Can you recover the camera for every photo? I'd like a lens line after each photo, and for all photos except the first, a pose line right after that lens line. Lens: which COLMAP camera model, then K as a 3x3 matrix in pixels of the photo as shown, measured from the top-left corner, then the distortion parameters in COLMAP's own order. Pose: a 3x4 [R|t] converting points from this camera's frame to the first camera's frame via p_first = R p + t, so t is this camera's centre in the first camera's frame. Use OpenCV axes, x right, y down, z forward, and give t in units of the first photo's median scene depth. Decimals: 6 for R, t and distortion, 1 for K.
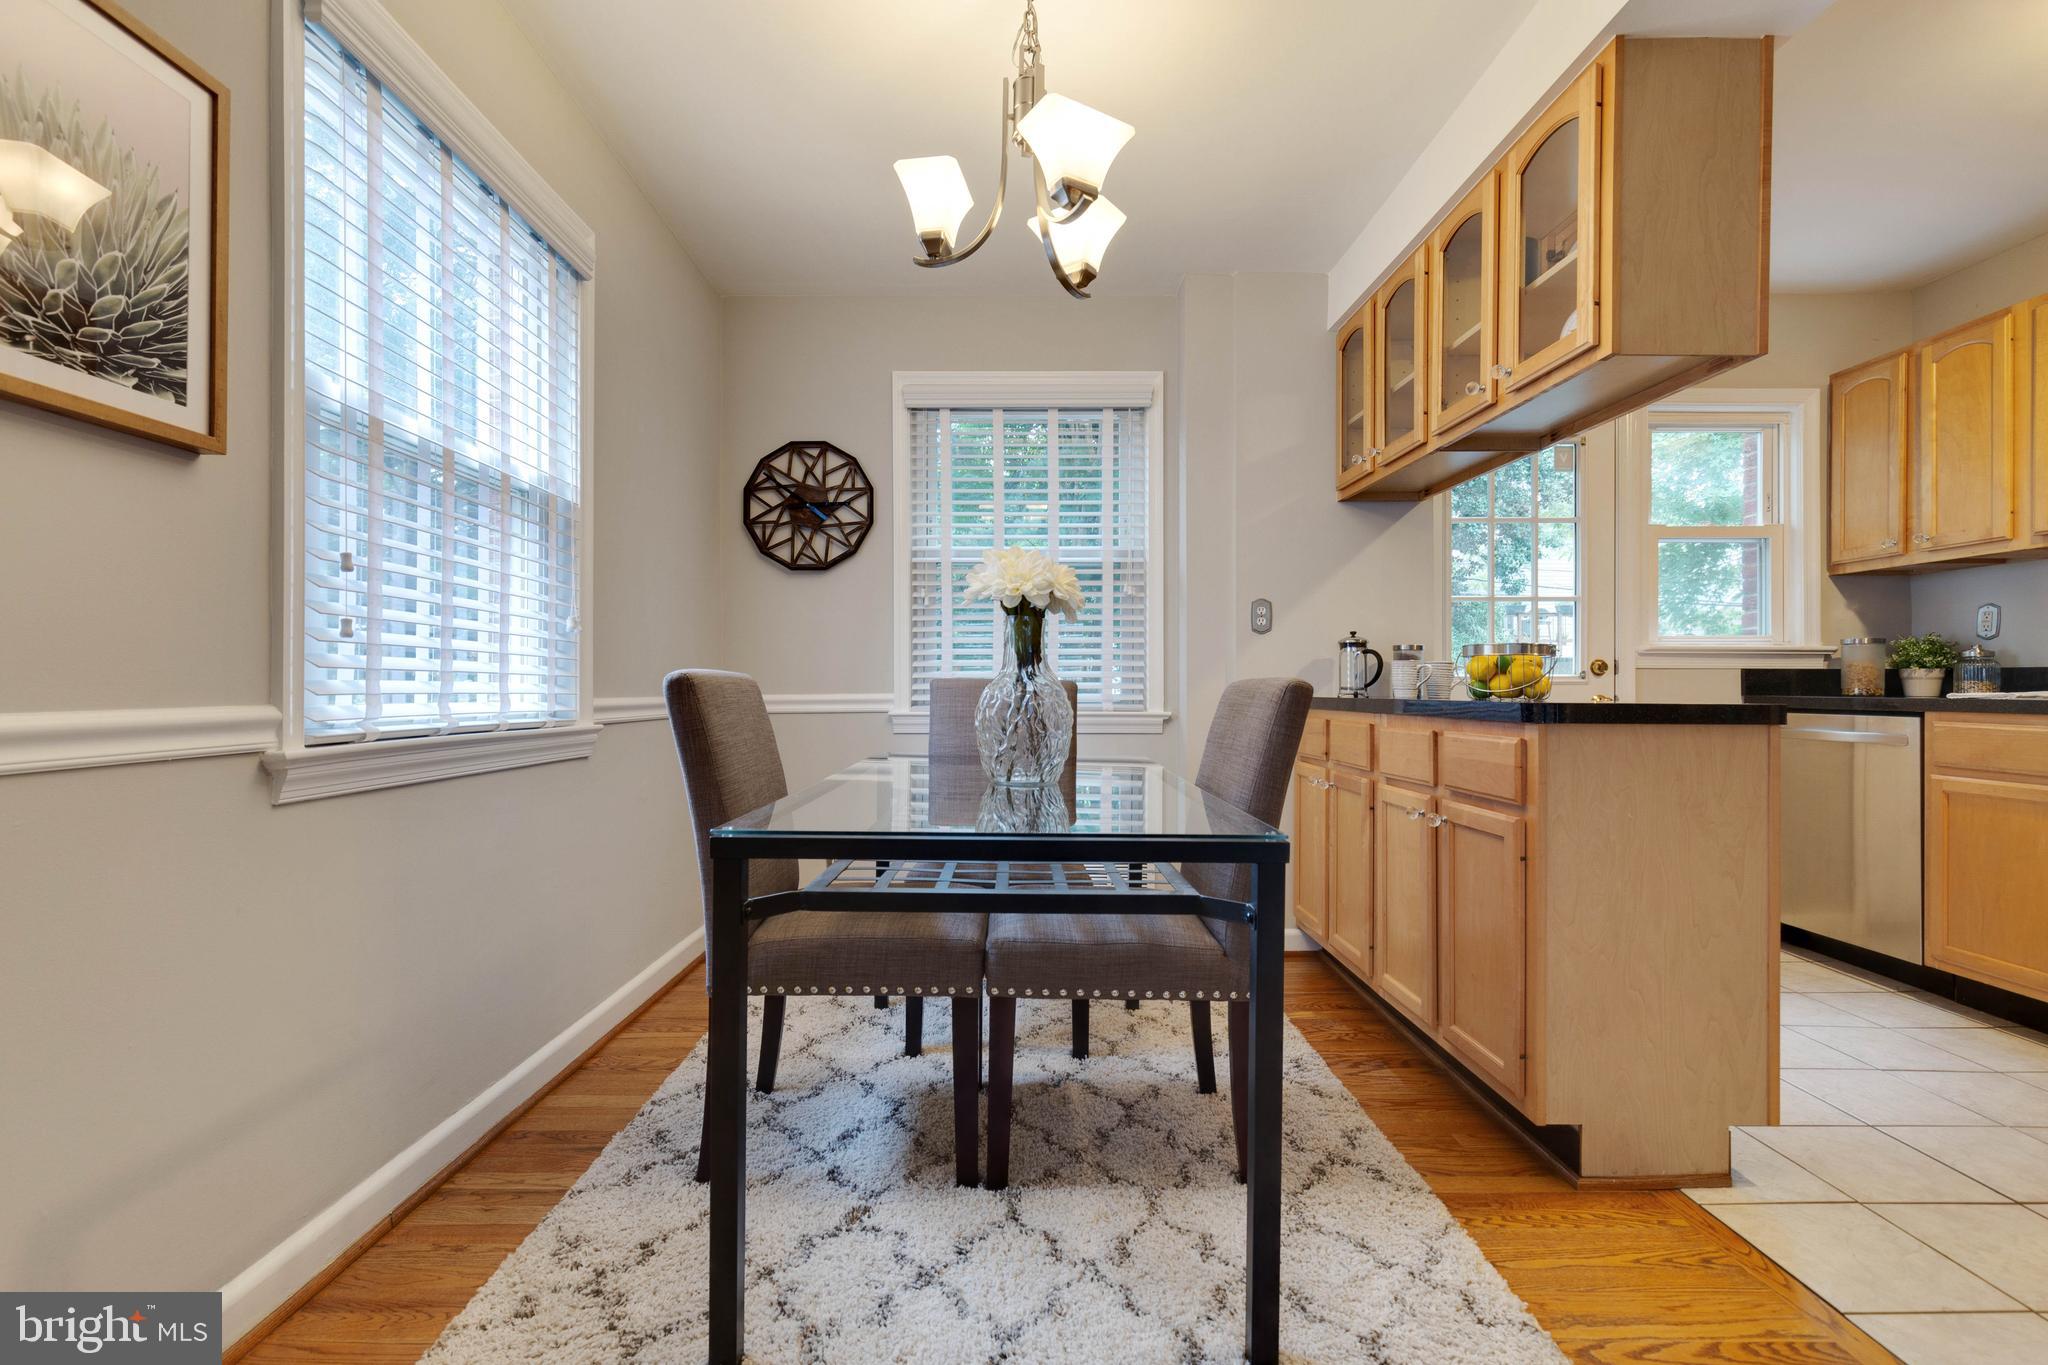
lens RADIAL K [[932.9, 0, 1024.0], [0, 932.9, 682.5], [0, 0, 1]] dist [0.000689, -0.000114]
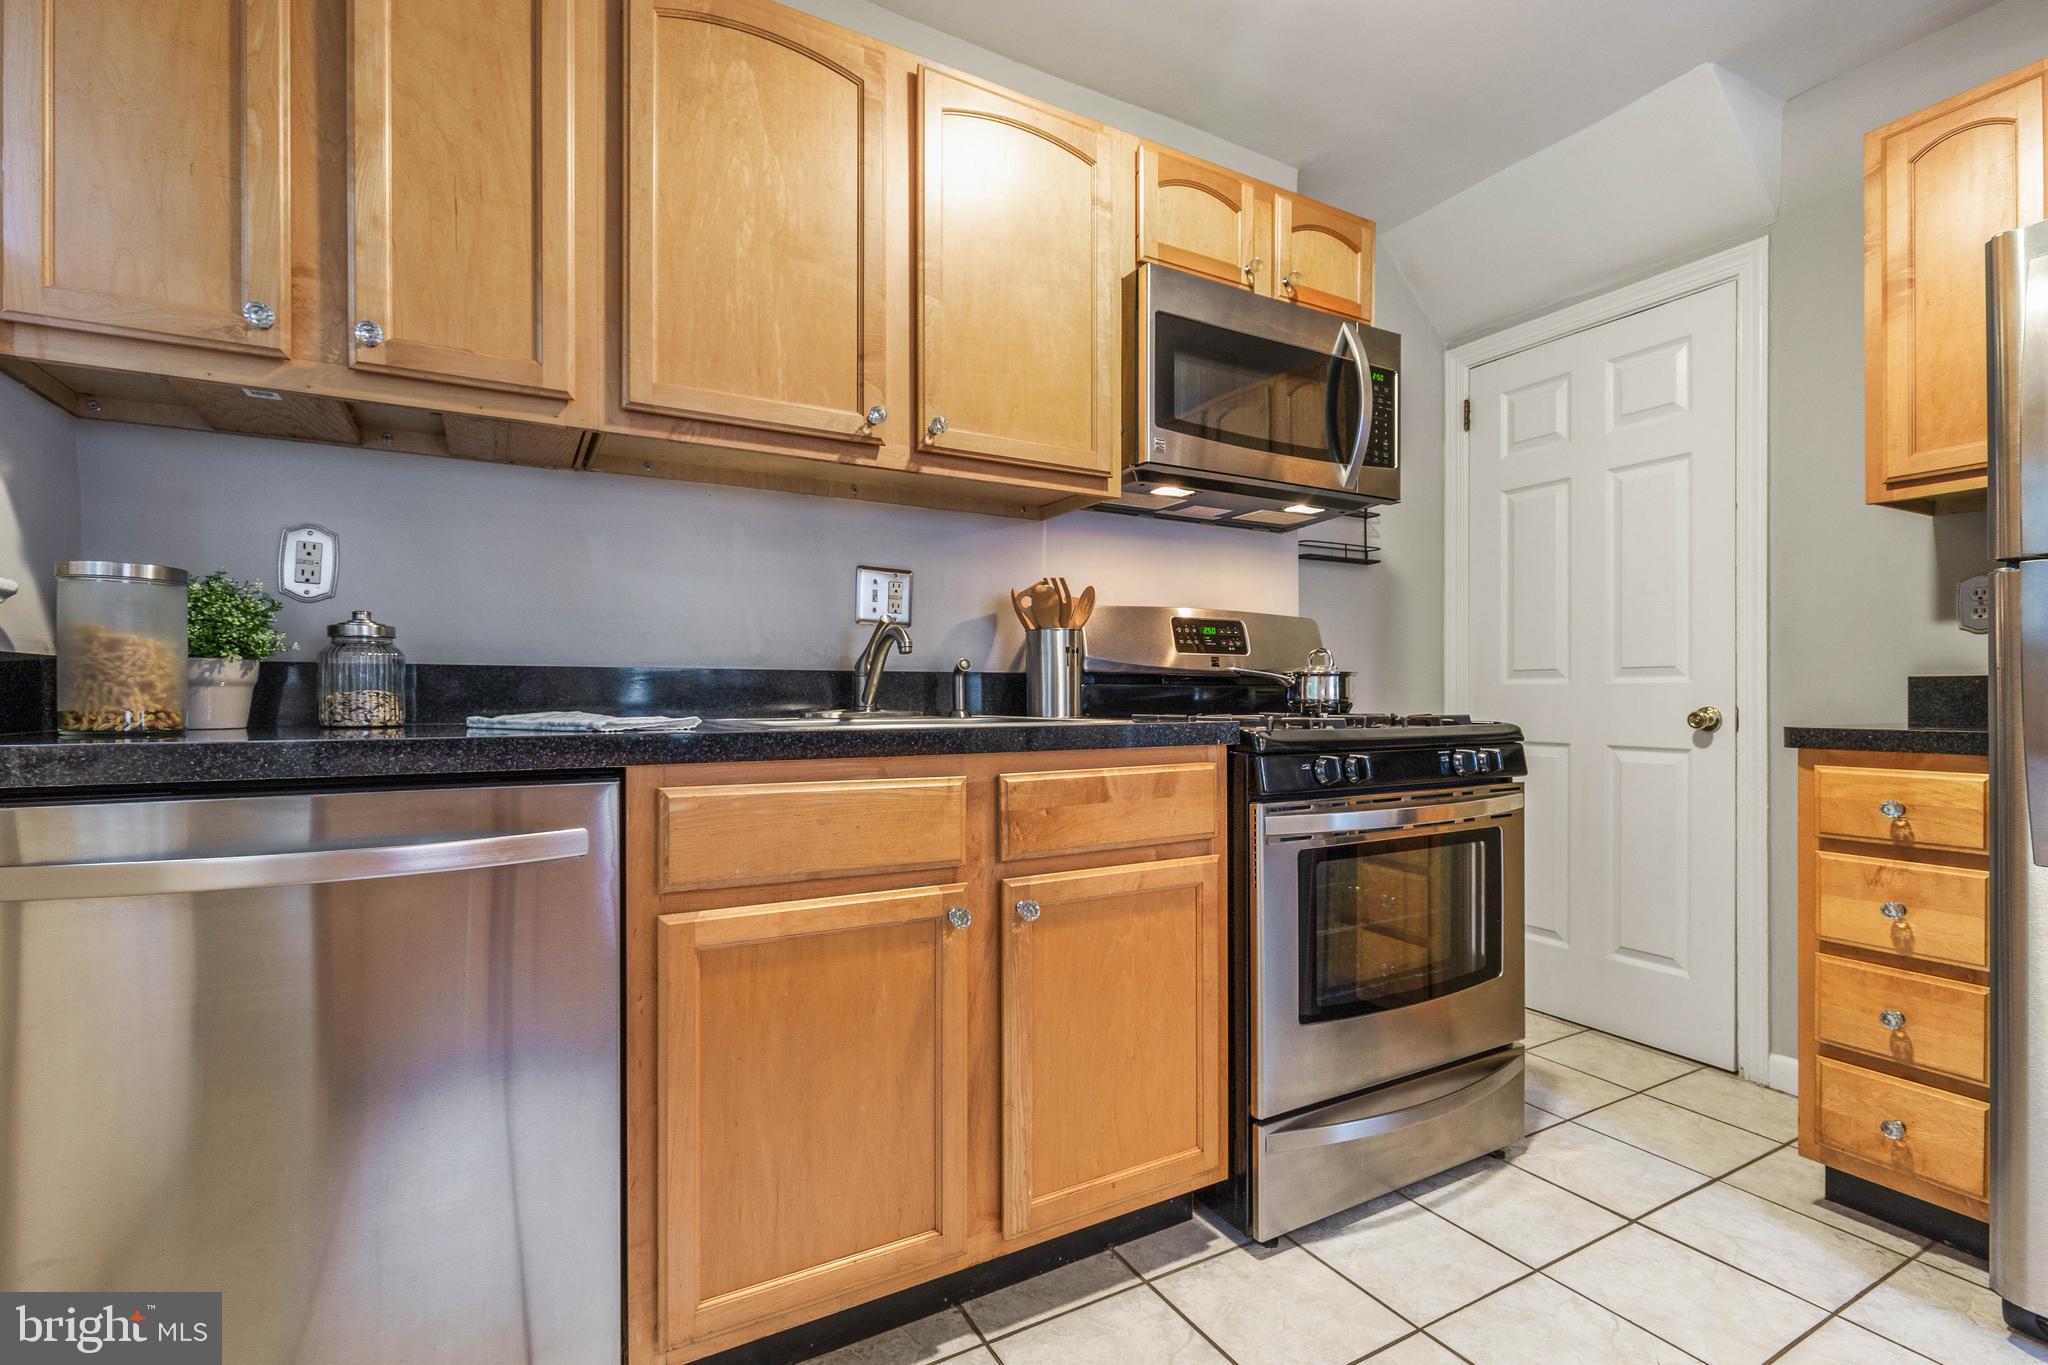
lens RADIAL K [[915.6, 0, 1019.1], [0, 915.6, 677.2], [0, 0, 1]] dist [0.006366, -0.000468]
pose [[-0.485060, 0.013217, 0.874381, 0.679851], [-0.004852, 0.999830, -0.017805, -0.002918], [-0.874467, -0.012879, -0.484913, 1.348083]]
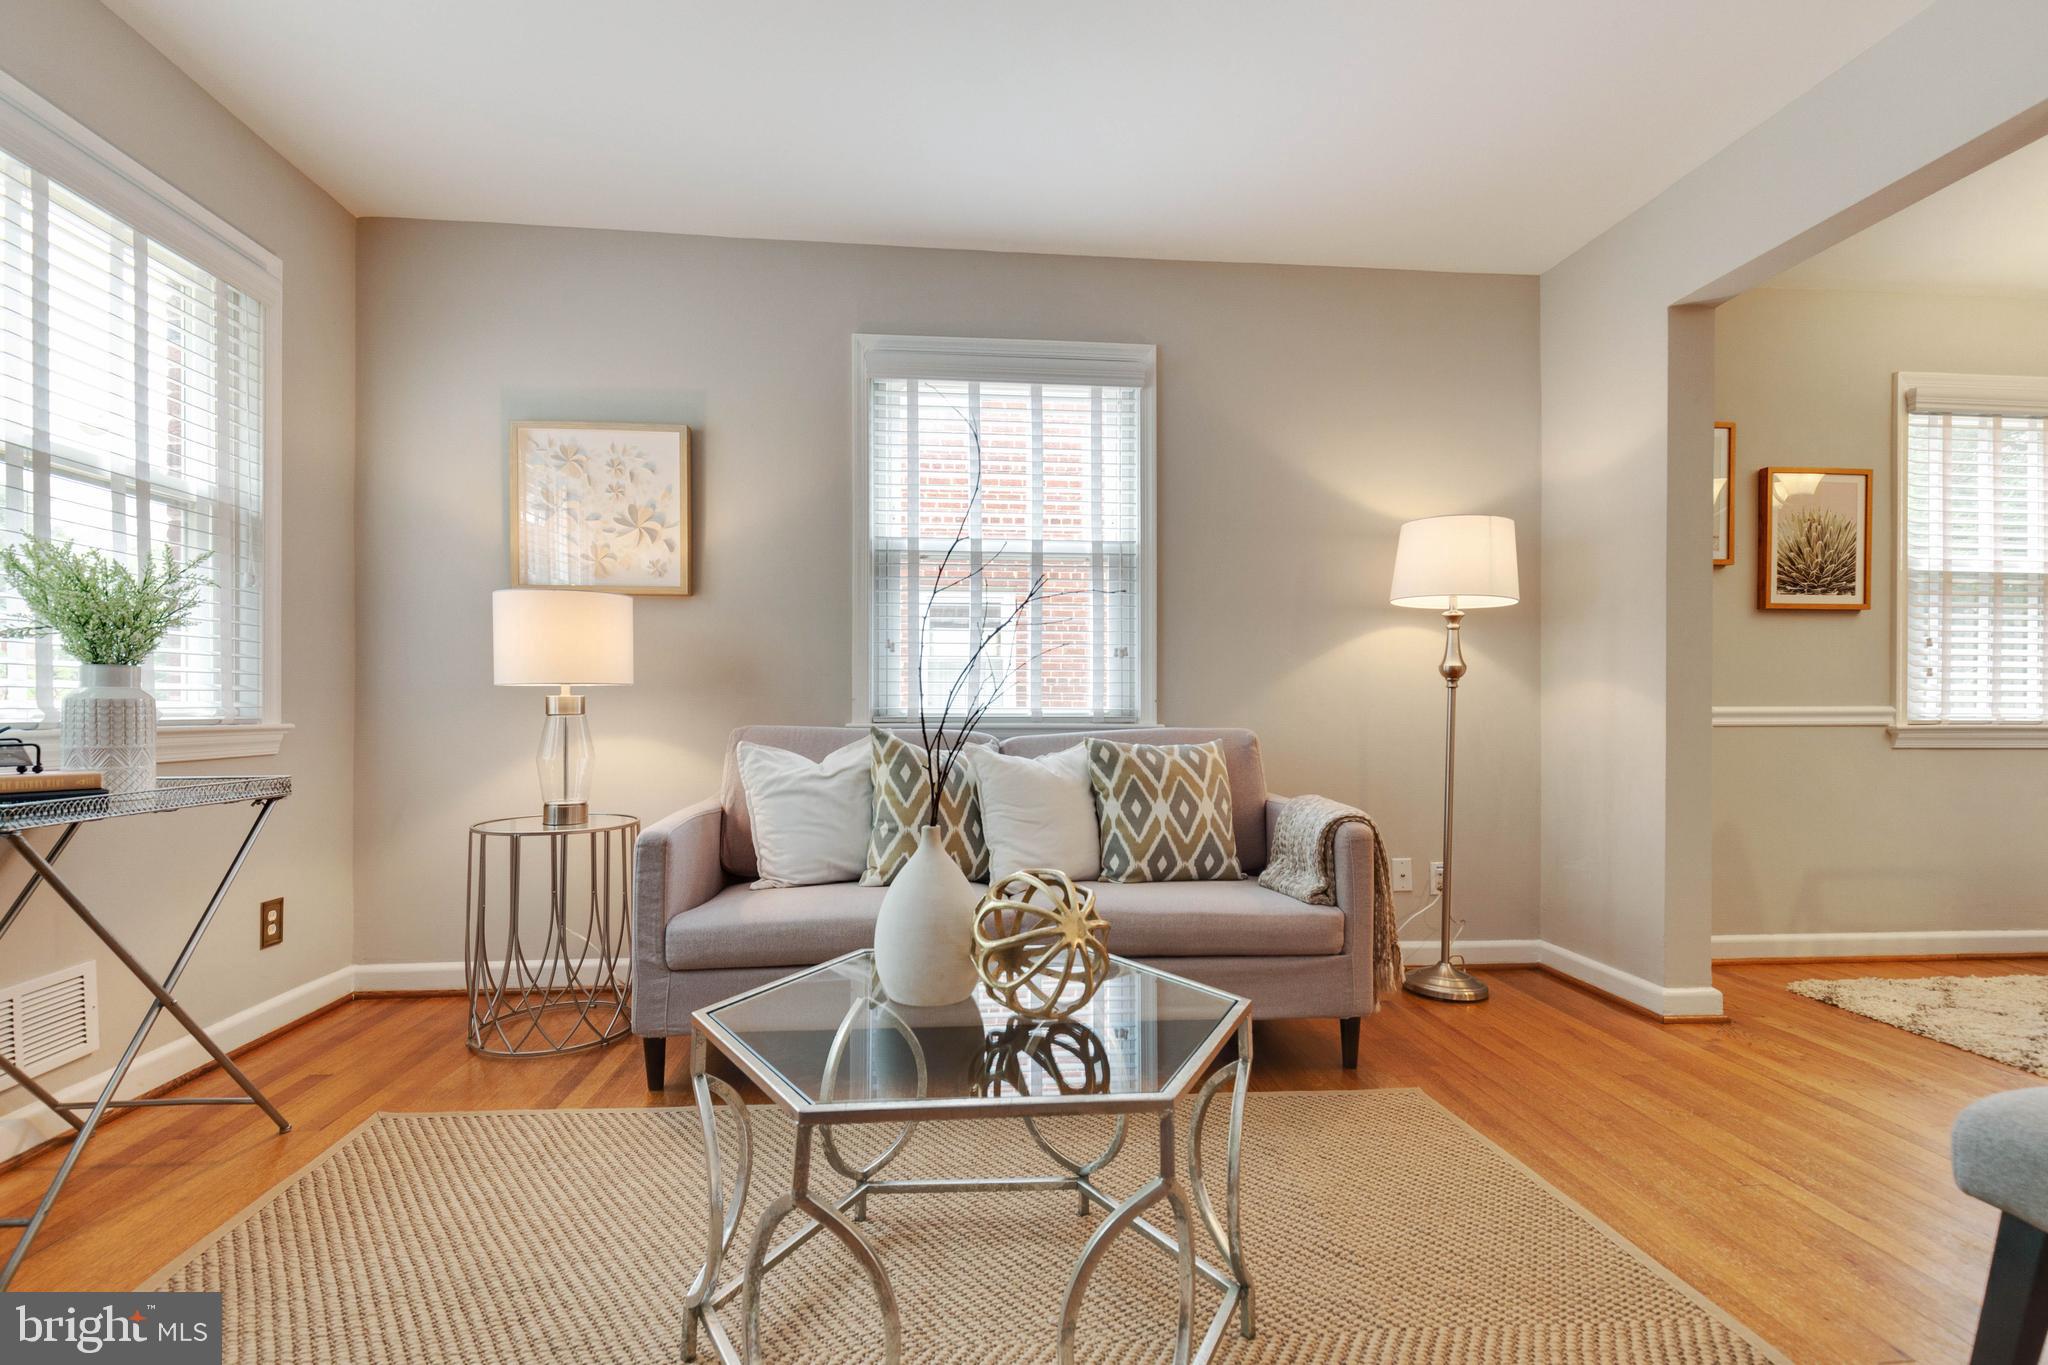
lens RADIAL K [[928.8, 0, 1023.3], [0, 928.8, 702.5], [0, 0, 1]] dist [0.002206, -0.000296]
pose [[0.085463, -0.002173, -0.996339, 0.888723], [-0.000402, 0.999997, -0.002215, 0.013230], [0.996341, 0.000590, 0.085462, -0.917494]]
